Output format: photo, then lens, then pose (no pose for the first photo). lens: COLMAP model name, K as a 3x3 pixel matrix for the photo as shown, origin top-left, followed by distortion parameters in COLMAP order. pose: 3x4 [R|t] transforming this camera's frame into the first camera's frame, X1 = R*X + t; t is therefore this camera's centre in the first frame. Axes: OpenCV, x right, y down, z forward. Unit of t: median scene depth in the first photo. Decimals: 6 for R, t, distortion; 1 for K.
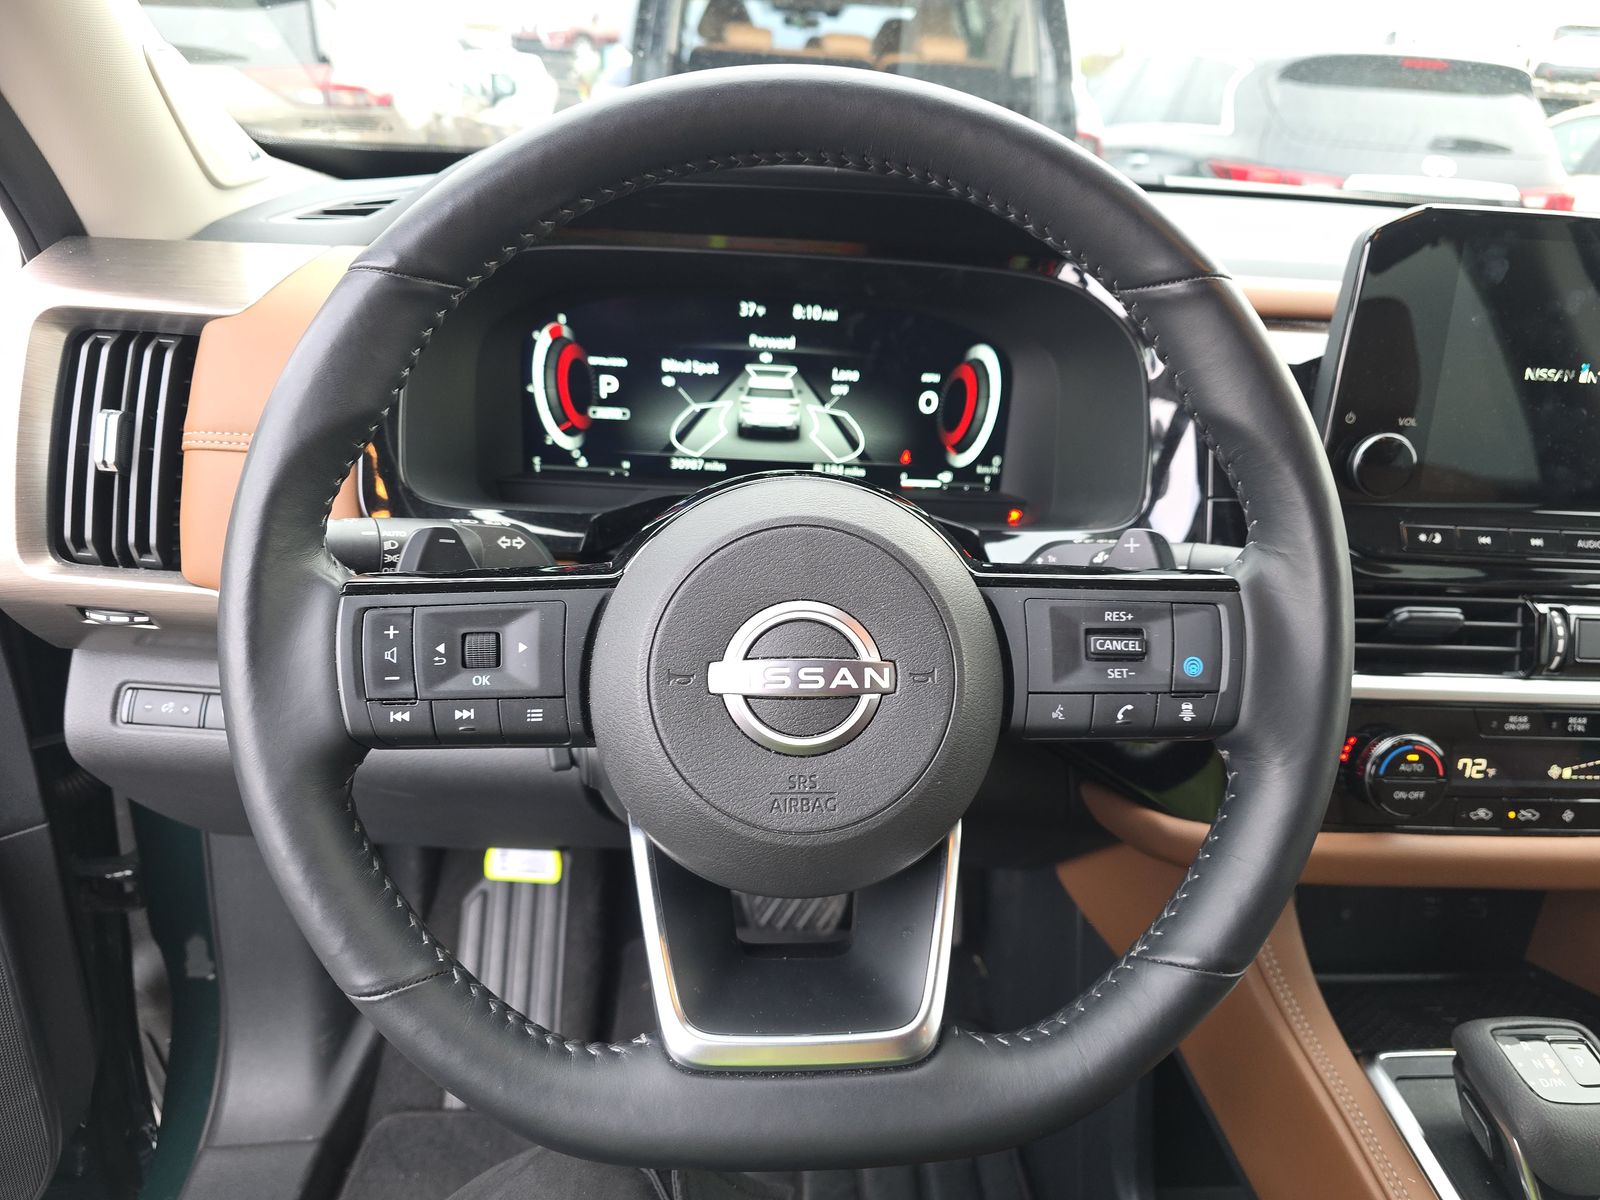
lens RADIAL K [[1056.7, 0, 800.0], [0, 1056.7, 600.0], [0, 0, 1]] dist [0.003364, 0.000080]
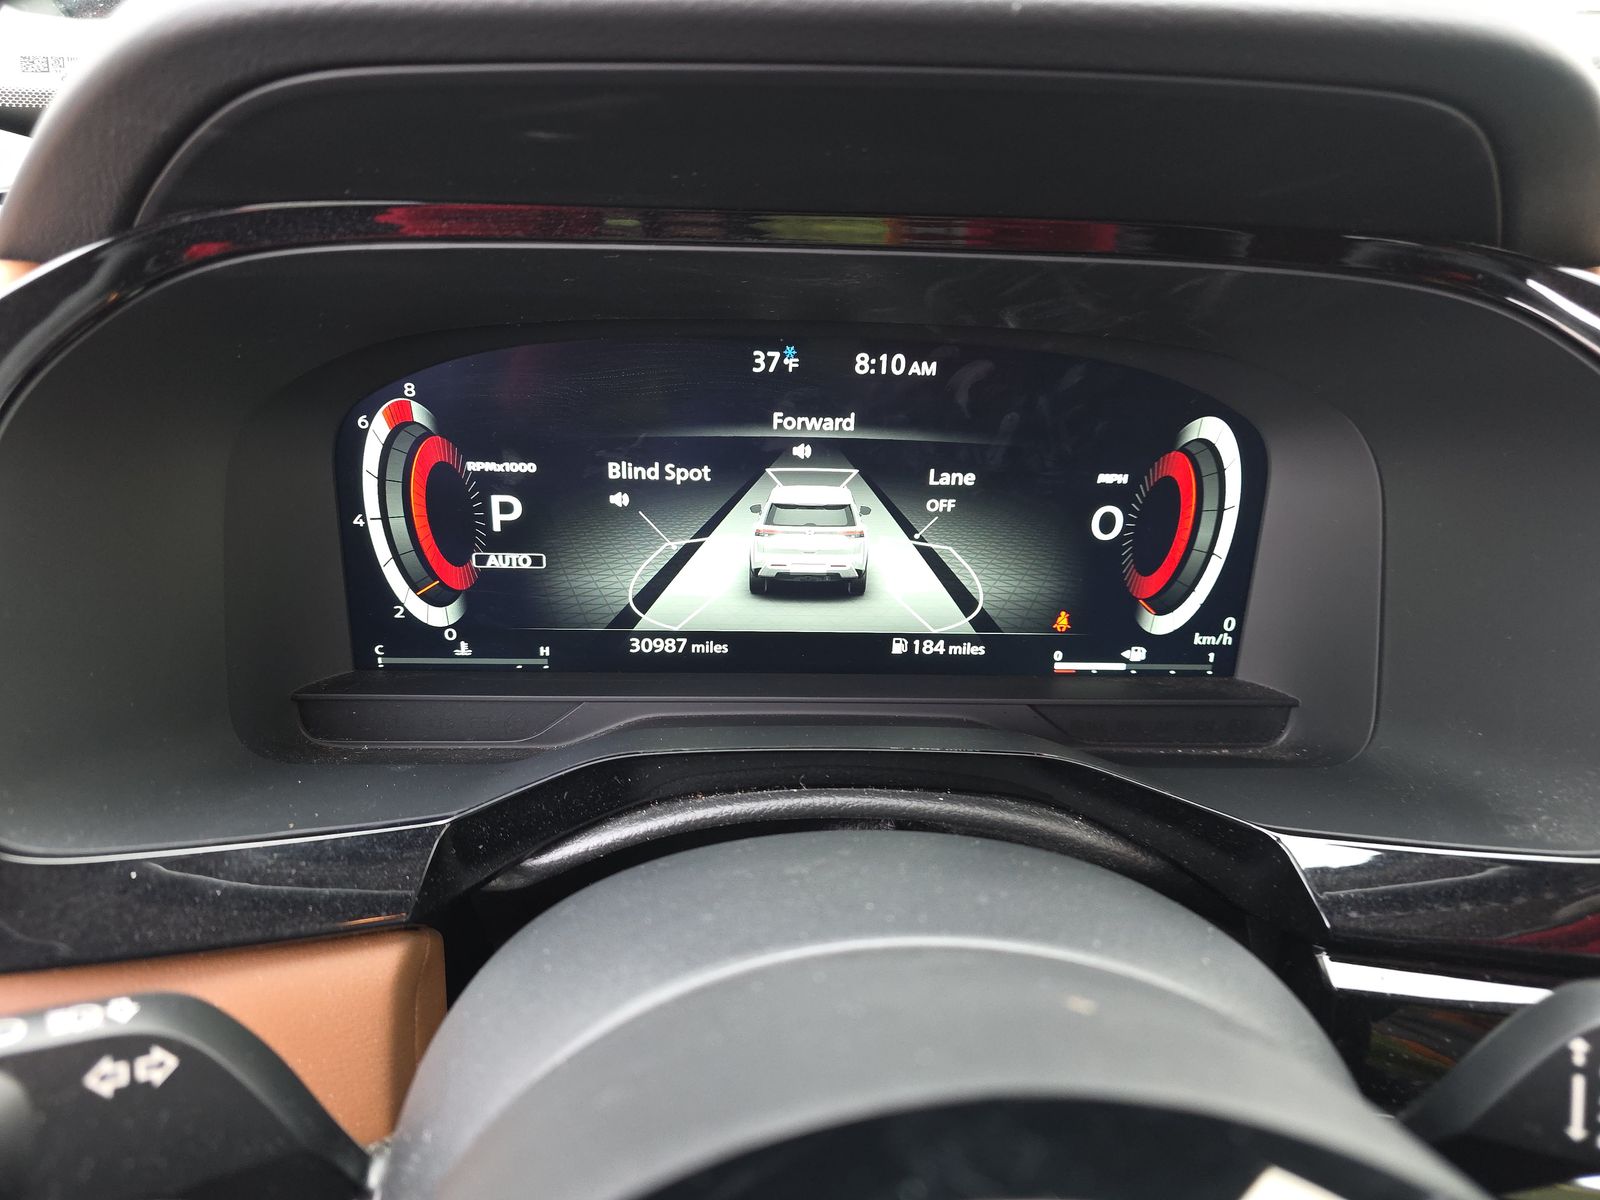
lens RADIAL K [[1087.5, 0, 770.7], [0, 1087.5, 597.3], [0, 0, 1]] dist [-0.002289, -0.000540]
pose [[0.998916, -0.015964, -0.043736, -0.024895], [0.015656, 0.999850, -0.007392, -0.151000], [0.043847, 0.006699, 0.999016, 0.454146]]
